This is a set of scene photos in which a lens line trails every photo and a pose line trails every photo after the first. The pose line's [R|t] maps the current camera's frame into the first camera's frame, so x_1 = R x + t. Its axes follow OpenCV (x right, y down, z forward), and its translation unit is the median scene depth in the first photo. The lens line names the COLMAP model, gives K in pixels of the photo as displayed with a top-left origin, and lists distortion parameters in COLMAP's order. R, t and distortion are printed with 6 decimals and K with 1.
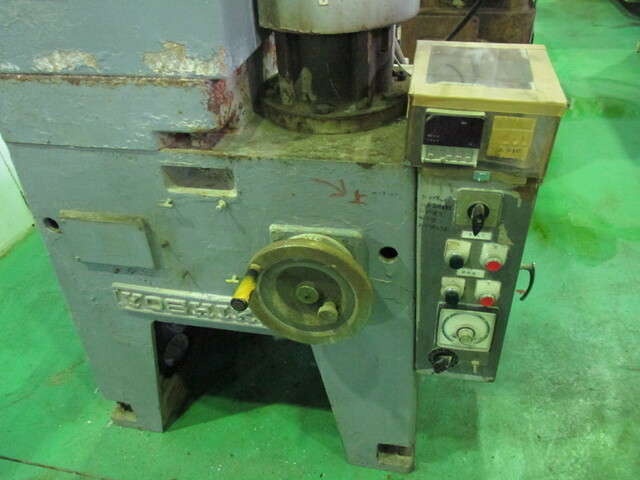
lens RADIAL K [[536.4, 0, 320.0], [0, 536.4, 240.0], [0, 0, 1]] dist [-0.005590, -0.001047]
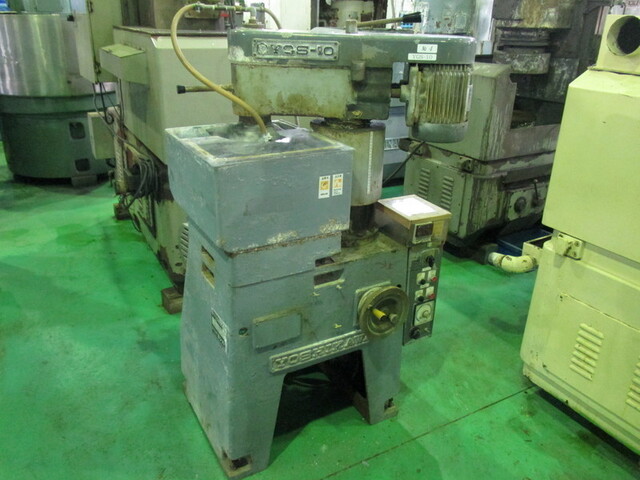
lens RADIAL K [[536.4, 0, 320.0], [0, 536.4, 240.0], [0, 0, 1]] dist [-0.005590, -0.001047]
pose [[0.743394, -0.207174, 0.635960, -1.469595], [0.343208, 0.934254, -0.096839, -0.056561], [-0.574085, 0.290256, 0.765622, -0.603238]]
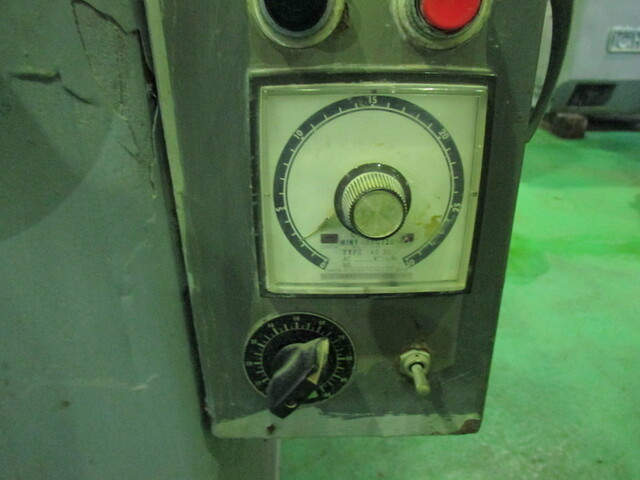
lens RADIAL K [[536.4, 0, 320.0], [0, 536.4, 240.0], [0, 0, 1]] dist [-0.005590, -0.001047]
pose [[0.971415, -0.041337, 0.233761, 0.191985], [0.094279, 0.970911, -0.220097, 0.239539], [-0.217864, 0.235845, 0.947055, 0.780657]]
